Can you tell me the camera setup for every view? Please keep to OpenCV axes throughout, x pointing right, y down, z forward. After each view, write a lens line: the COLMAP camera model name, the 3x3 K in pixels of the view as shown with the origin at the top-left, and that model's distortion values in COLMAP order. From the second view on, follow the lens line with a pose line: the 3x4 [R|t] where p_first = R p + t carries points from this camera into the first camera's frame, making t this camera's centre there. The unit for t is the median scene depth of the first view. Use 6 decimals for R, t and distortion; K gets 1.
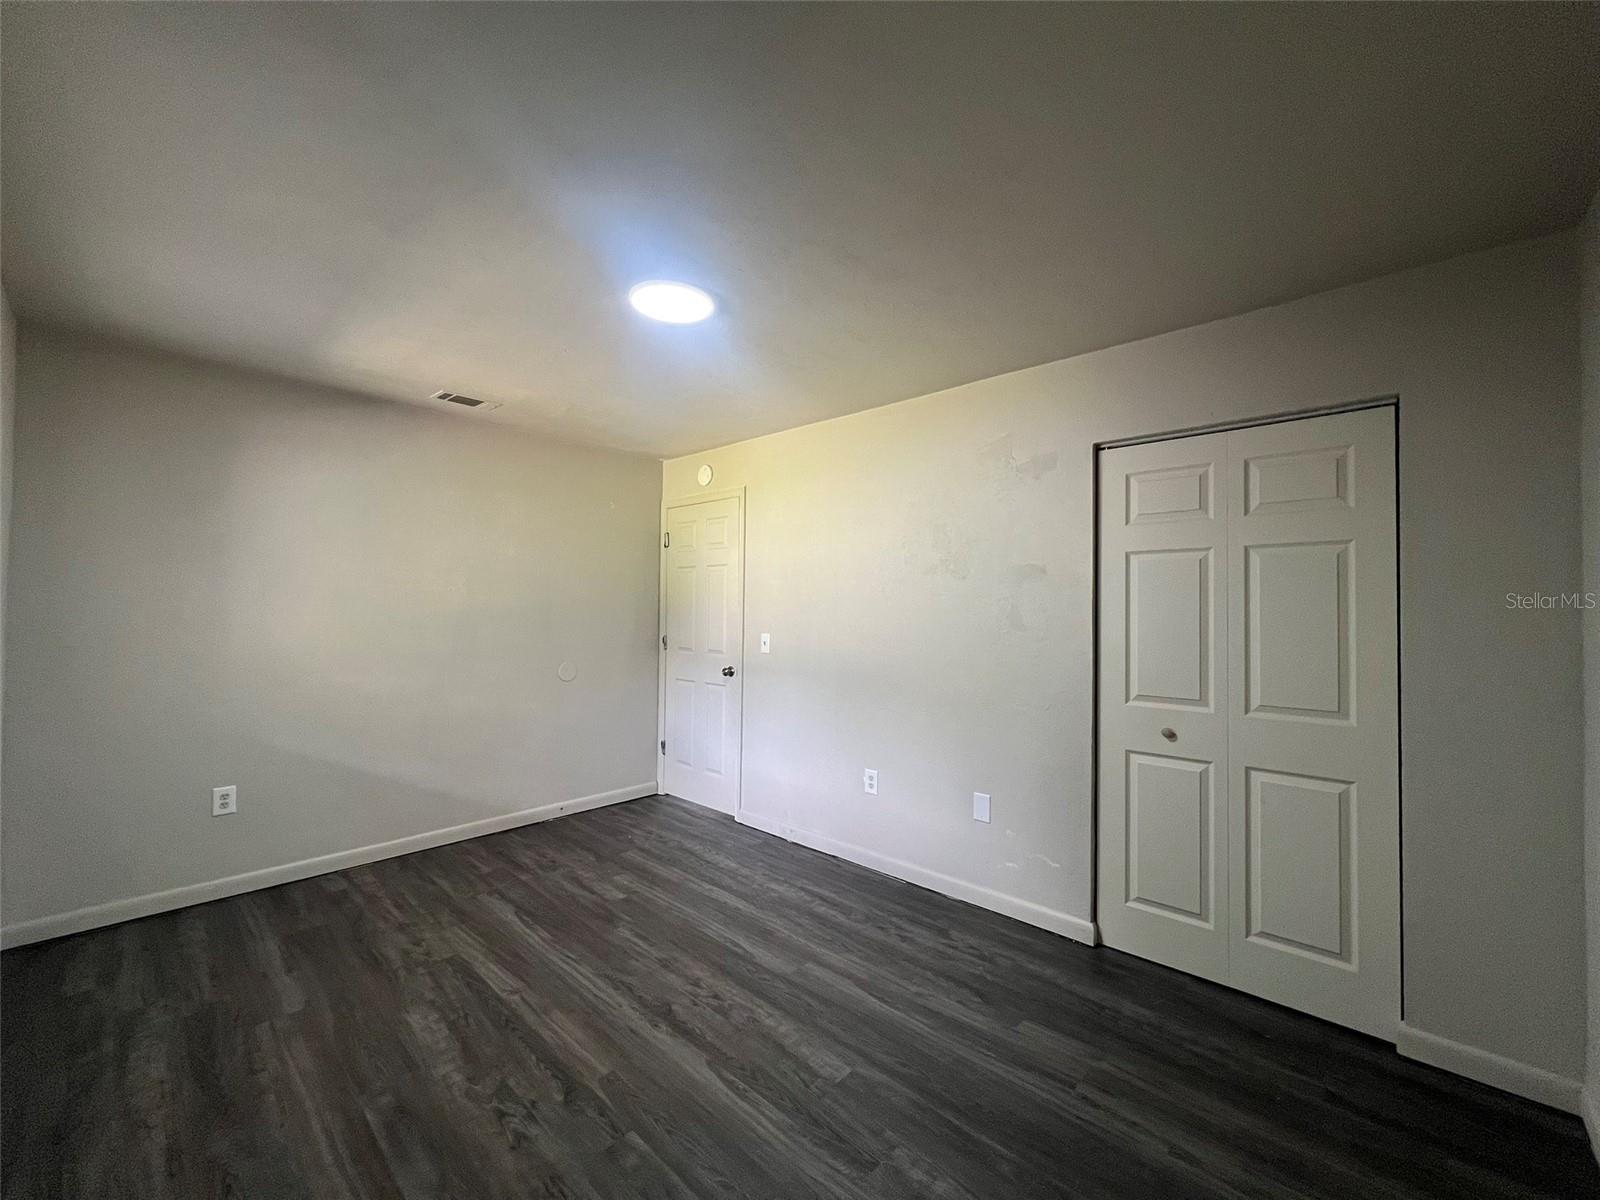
lens RADIAL K [[637.4, 0, 797.8], [0, 637.4, 598.2], [0, 0, 1]] dist [-0.001642, 0.000270]
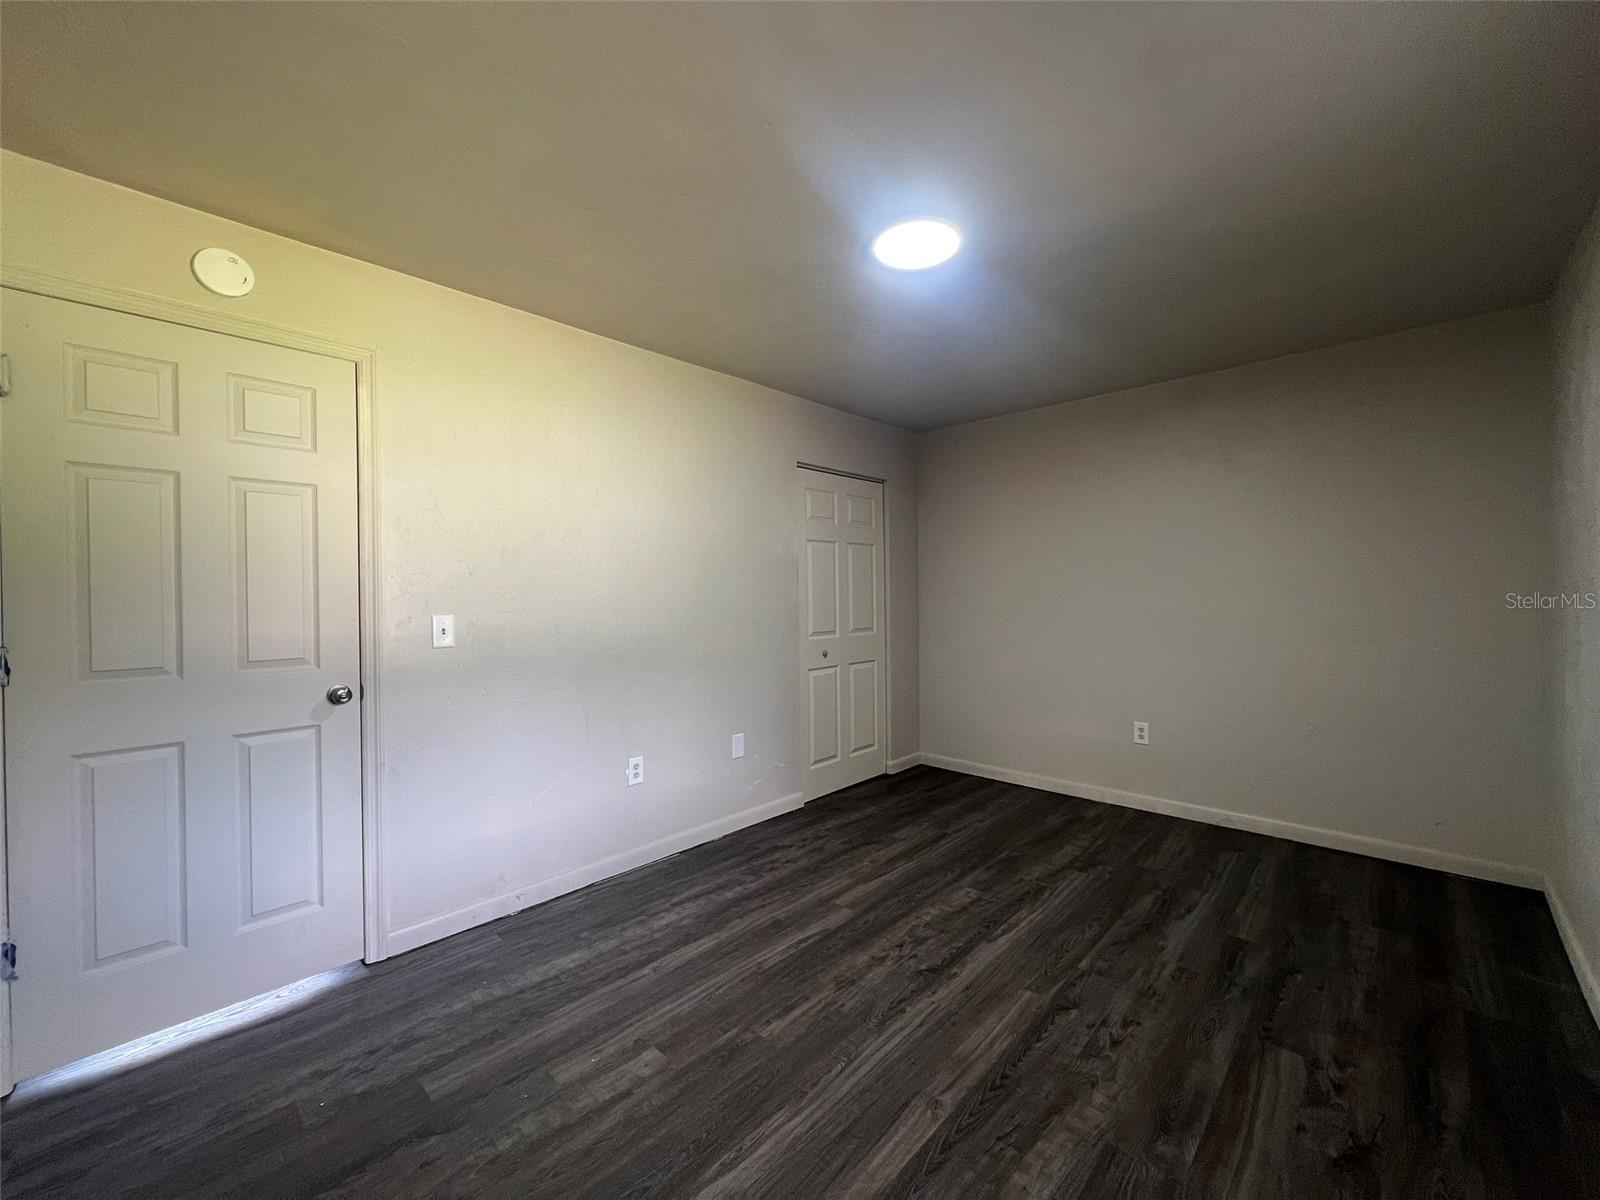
lens RADIAL K [[637.4, 0, 798.1], [0, 637.4, 597.4], [0, 0, 1]] dist [-0.001642, 0.000270]
pose [[0.012208, -0.020009, 0.999725, -1.142551], [-0.010886, 0.999738, 0.020142, 0.040048], [-0.999866, -0.011129, 0.011986, 1.146869]]
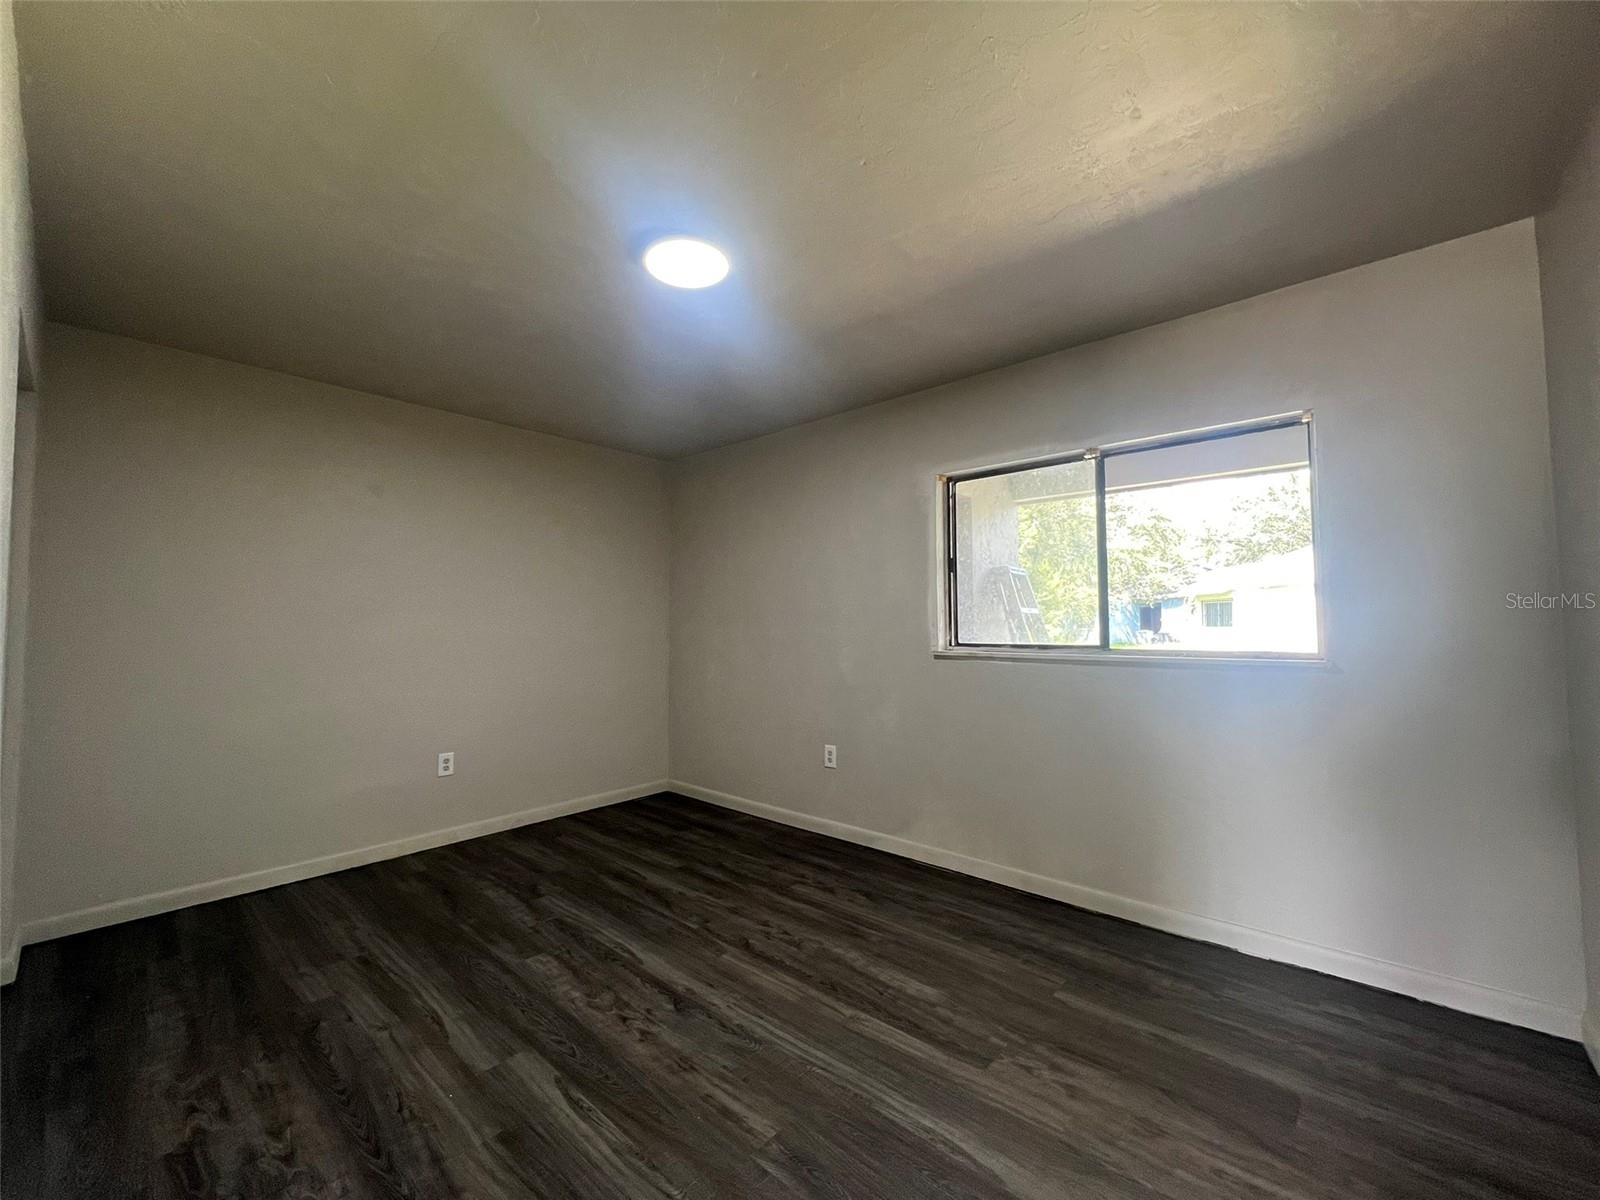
lens RADIAL K [[637.4, 0, 800.0], [0, 637.4, 599.3], [0, 0, 1]] dist [-0.001642, 0.000270]
pose [[-0.999679, -0.009042, -0.023678, -0.342854], [-0.007479, 0.997839, -0.065284, 0.098799], [0.024217, -0.065086, -0.997586, 1.905498]]
